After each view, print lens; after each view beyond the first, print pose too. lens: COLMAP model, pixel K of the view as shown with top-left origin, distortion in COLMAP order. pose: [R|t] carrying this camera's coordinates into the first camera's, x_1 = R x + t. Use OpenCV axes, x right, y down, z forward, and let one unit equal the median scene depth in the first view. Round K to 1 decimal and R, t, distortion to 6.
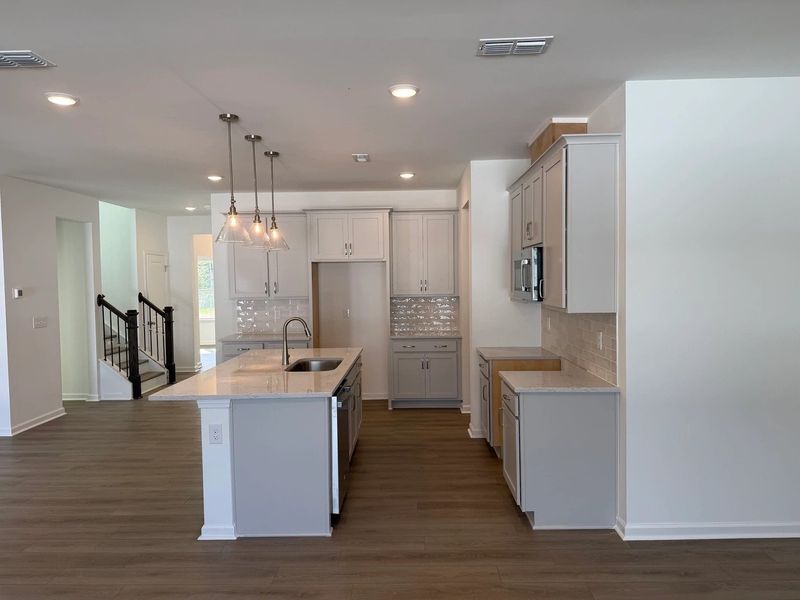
lens RADIAL K [[565.5, 0, 400.0], [0, 565.5, 300.0], [0, 0, 1]] dist [-0.001642, -0.002372]
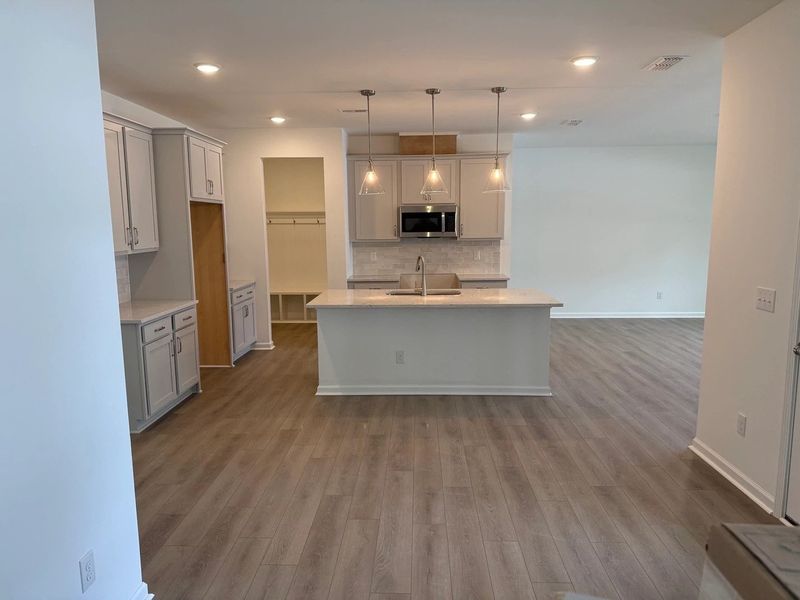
lens RADIAL K [[560.9, 0, 400.0], [0, 560.9, 300.0], [0, 0, 1]] dist [0.122037, -0.188090]
pose [[0.020802, -0.121369, 0.992389, -1.252701], [0.051541, 0.991415, 0.120170, -0.015875], [-0.998454, 0.048649, 0.026879, 0.934891]]
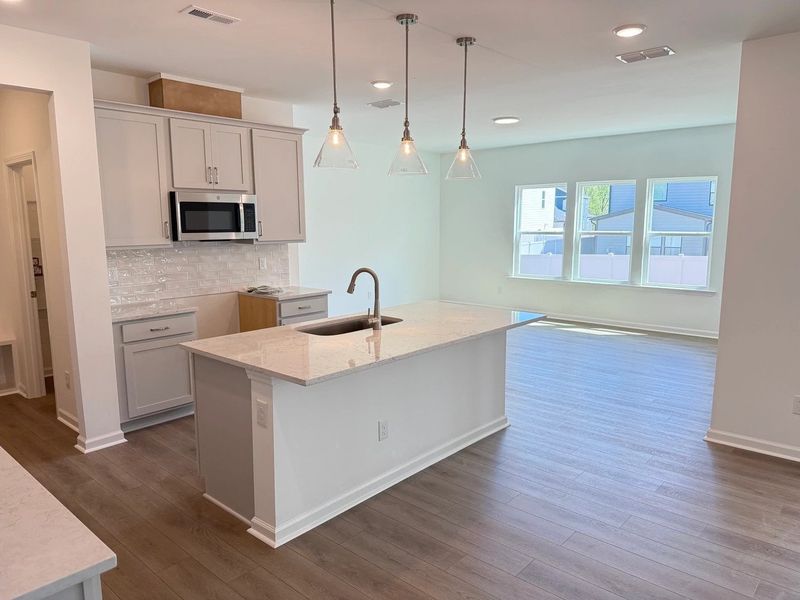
lens RADIAL K [[560.9, 0, 400.0], [0, 560.9, 300.0], [0, 0, 1]] dist [0.122037, -0.188090]
pose [[-0.750116, -0.079574, 0.656501, -0.676243], [0.041175, 0.985188, 0.166460, -0.046218], [-0.660023, 0.151895, -0.735729, 1.416028]]
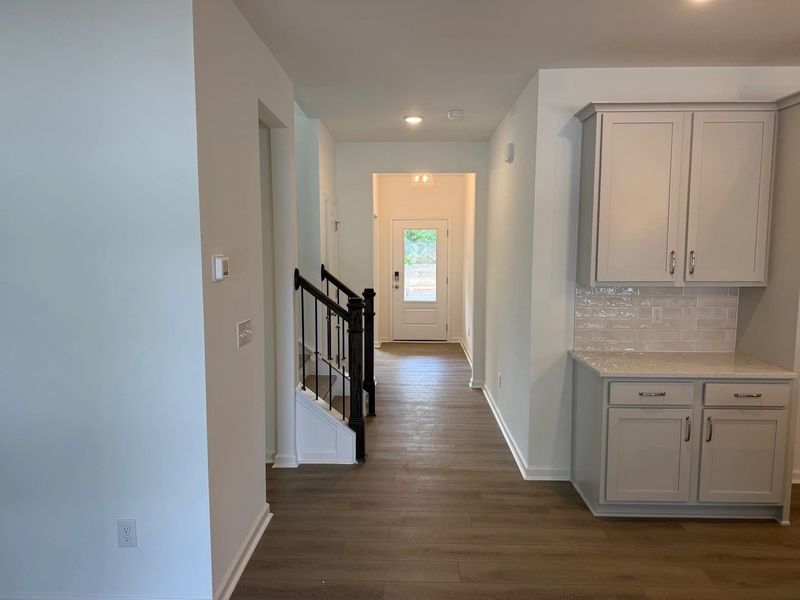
lens RADIAL K [[565.5, 0, 400.0], [0, 565.5, 300.0], [0, 0, 1]] dist [-0.001642, -0.002372]
pose [[0.999775, 0.016608, -0.013214, -0.652508], [-0.015877, 0.998434, 0.053644, -0.016261], [0.014084, -0.053422, 0.998473, 0.713413]]
